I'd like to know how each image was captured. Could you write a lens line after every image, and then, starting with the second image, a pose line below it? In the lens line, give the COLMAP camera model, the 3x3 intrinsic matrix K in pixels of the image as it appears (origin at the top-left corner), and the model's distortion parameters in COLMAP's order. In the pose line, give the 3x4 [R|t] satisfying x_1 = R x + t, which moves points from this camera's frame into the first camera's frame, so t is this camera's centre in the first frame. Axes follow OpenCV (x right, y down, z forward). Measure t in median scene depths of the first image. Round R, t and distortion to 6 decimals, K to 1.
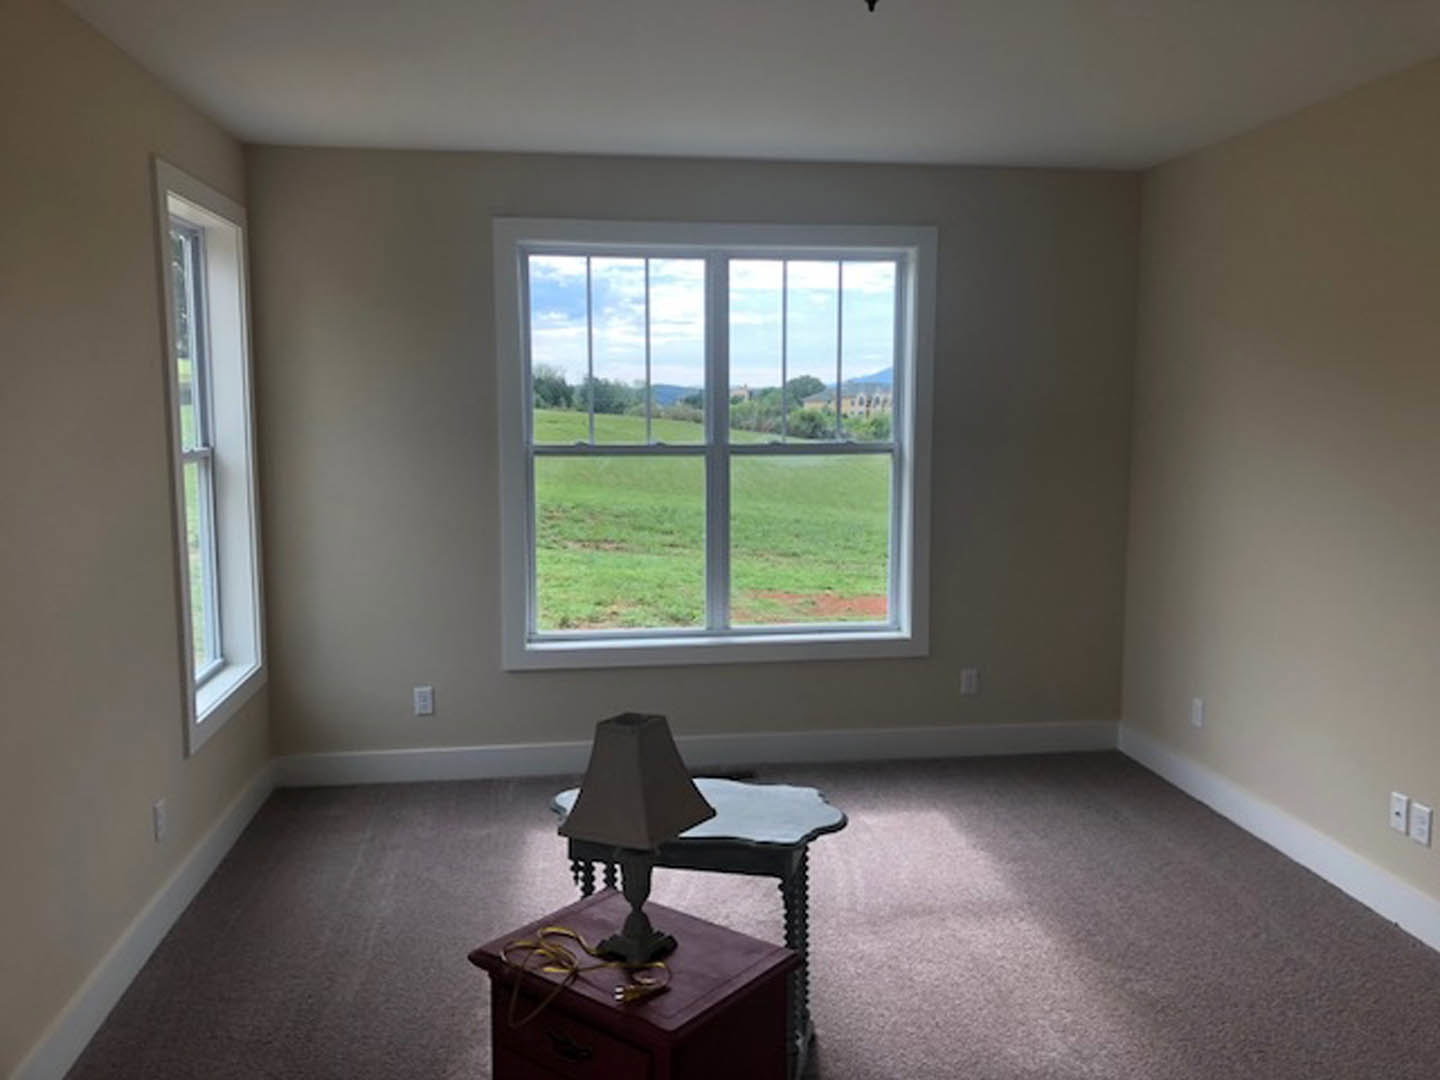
lens RADIAL K [[1169.5, 0, 720.0], [0, 1169.5, 540.0], [0, 0, 1]] dist [0.048920, -0.163367]
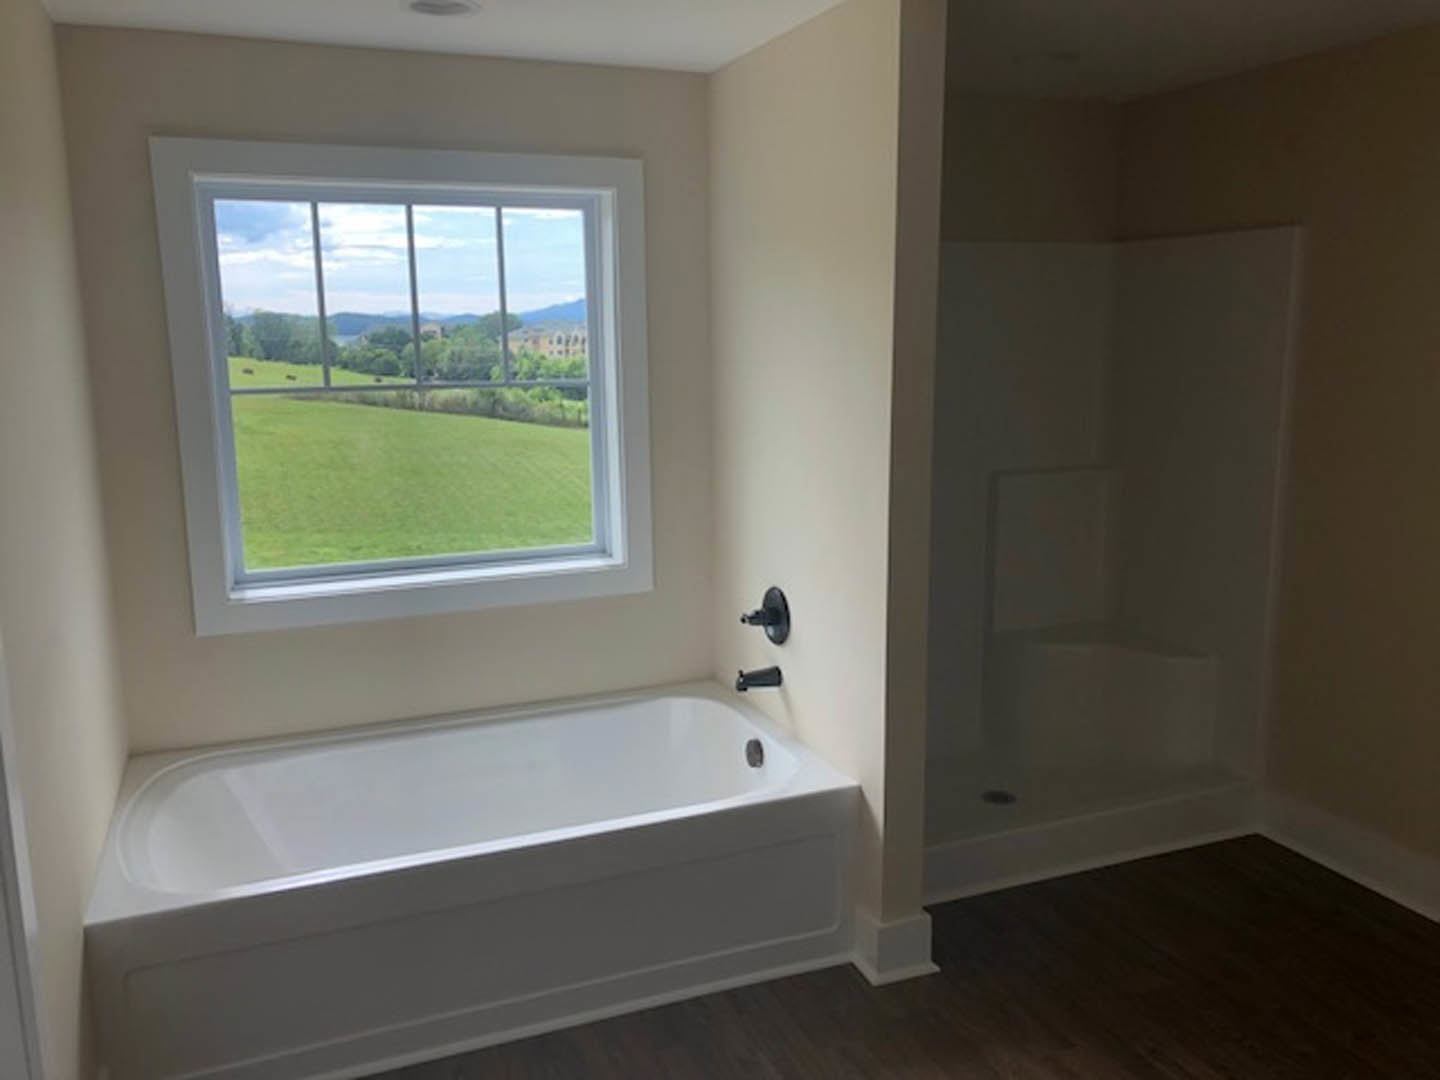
lens RADIAL K [[1169.5, 0, 720.0], [0, 1169.5, 540.0], [0, 0, 1]] dist [0.048920, -0.163367]
pose [[0.968397, -0.049484, 0.244457, 0.028239], [0.035605, 0.997510, 0.060872, -0.046009], [-0.246860, -0.050245, 0.967748, 0.171200]]
